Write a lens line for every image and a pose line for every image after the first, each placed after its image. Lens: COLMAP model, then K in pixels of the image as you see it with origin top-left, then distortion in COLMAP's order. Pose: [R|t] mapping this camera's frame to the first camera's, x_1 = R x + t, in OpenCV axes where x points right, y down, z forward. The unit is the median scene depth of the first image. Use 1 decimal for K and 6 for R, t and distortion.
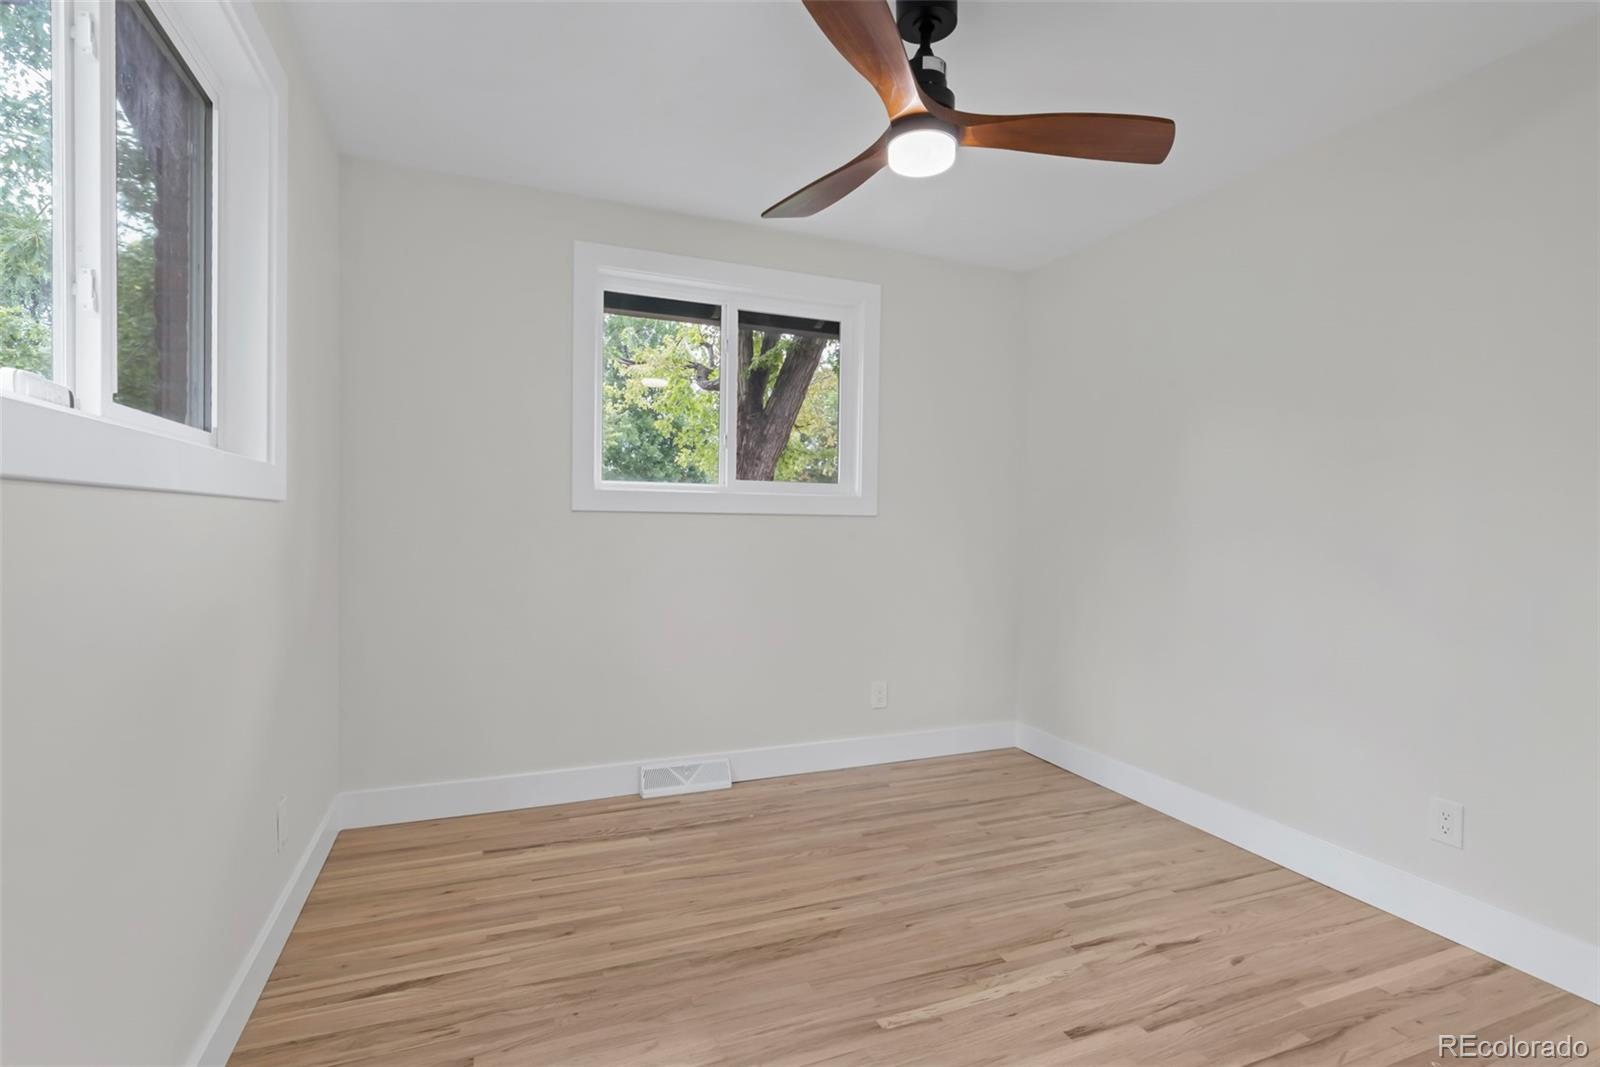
lens RADIAL K [[743.7, 0, 793.9], [0, 743.7, 531.8], [0, 0, 1]] dist [0.003264, 0.000244]
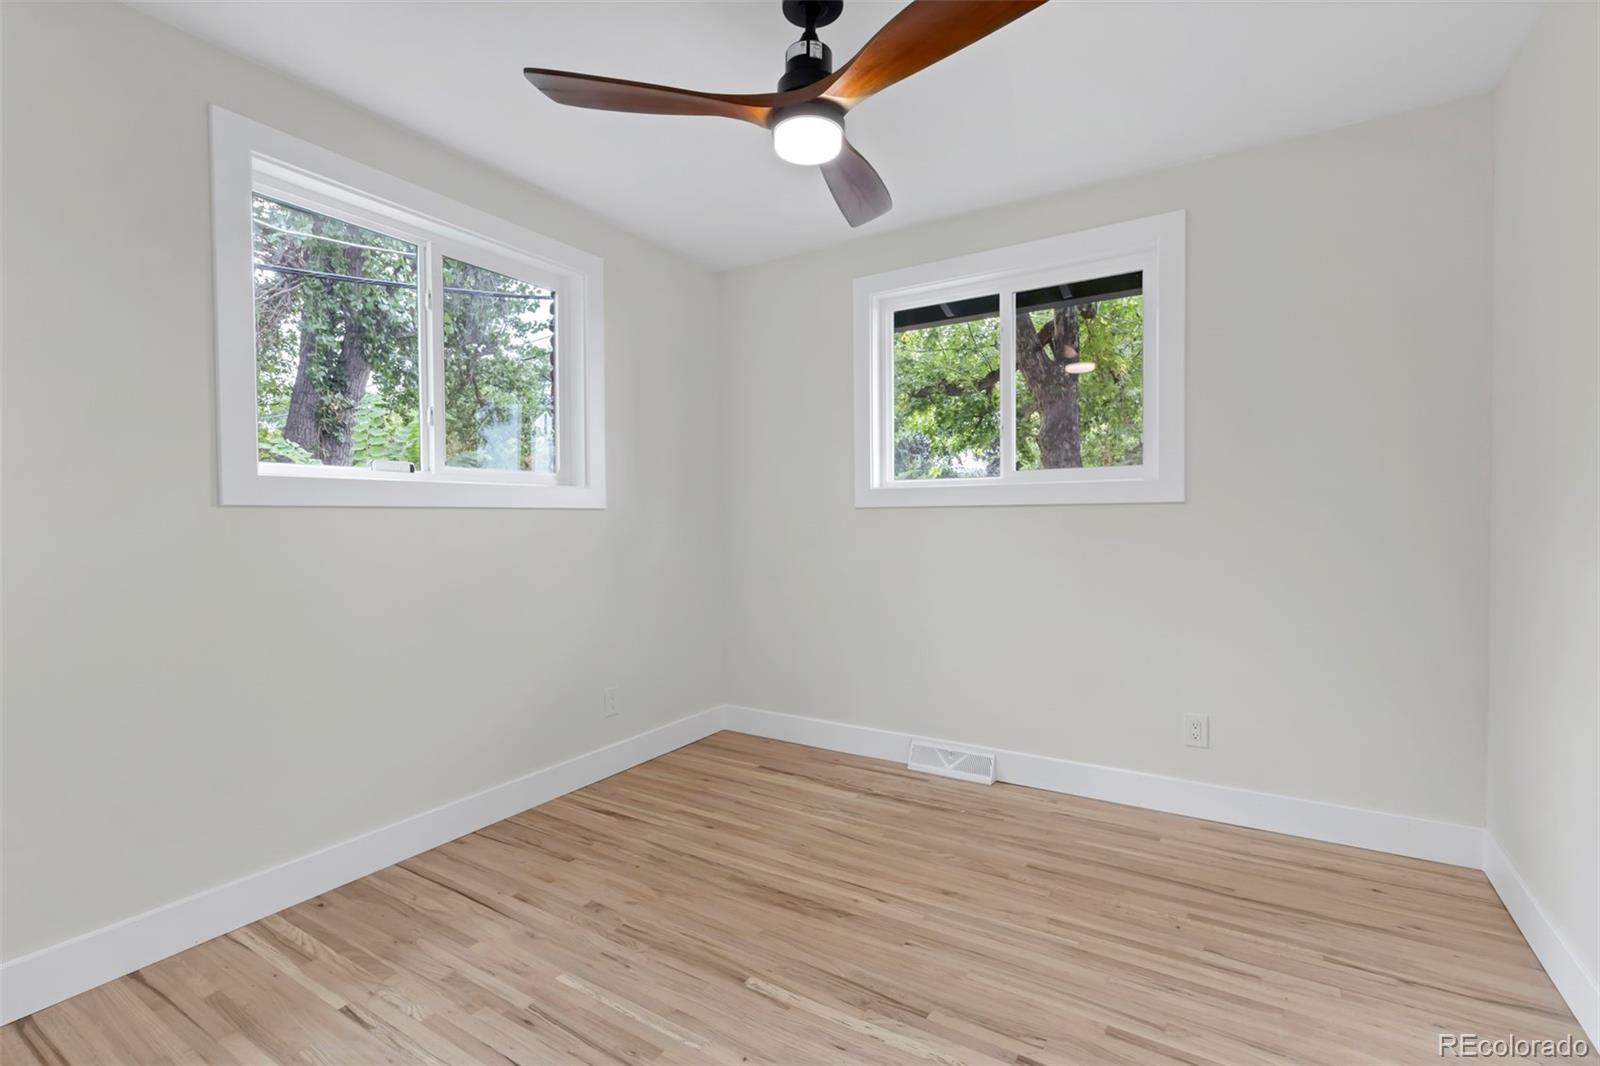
lens RADIAL K [[726.5, 0, 812.2], [0, 726.5, 519.9], [0, 0, 1]] dist [0.000422, -0.000185]
pose [[0.592545, -0.015647, -0.805386, 0.654903], [0.006260, 0.999871, -0.014820, 0.009817], [0.805513, 0.003740, 0.592566, 0.290058]]
